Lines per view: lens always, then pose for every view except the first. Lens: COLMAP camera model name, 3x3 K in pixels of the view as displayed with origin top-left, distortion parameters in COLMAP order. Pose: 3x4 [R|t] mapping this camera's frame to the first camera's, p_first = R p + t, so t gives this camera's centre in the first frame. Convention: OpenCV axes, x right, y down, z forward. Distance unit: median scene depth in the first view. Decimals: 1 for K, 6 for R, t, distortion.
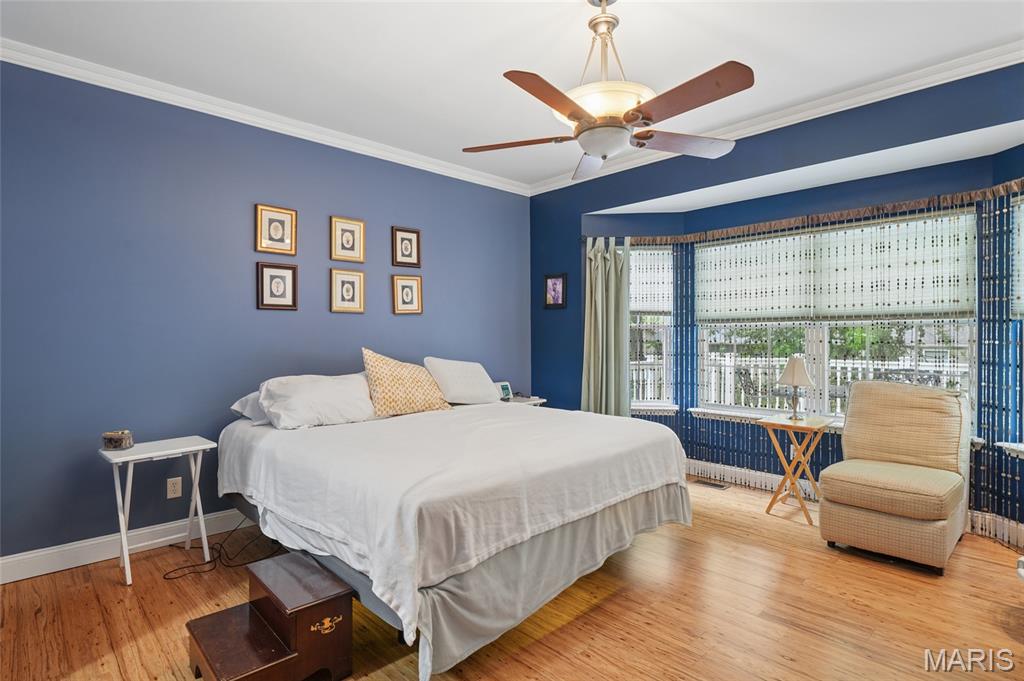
lens RADIAL K [[518.7, 0, 512.0], [0, 518.7, 340.5], [0, 0, 1]] dist [0.000334, 0.000092]
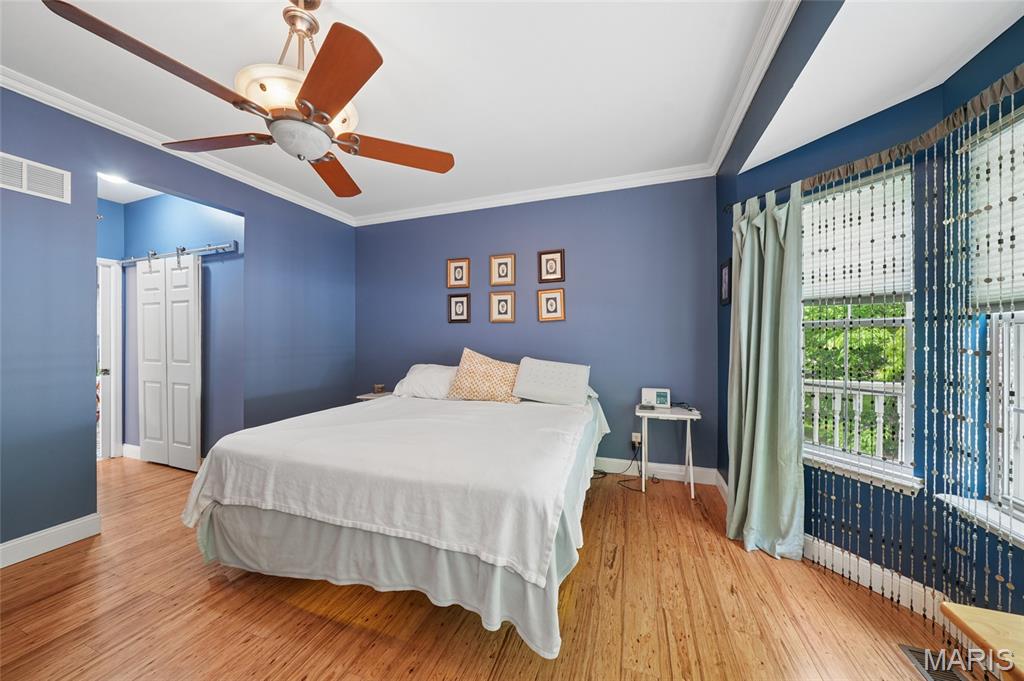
lens RADIAL K [[350.5, 0, 512.0], [0, 350.5, 340.5], [0, 0, 1]] dist [-0.001534, -0.000102]
pose [[0.454014, 0.005509, -0.890977, 0.495633], [-0.005845, 0.999978, 0.003205, -0.008083], [0.890975, 0.003752, 0.454036, 0.556659]]
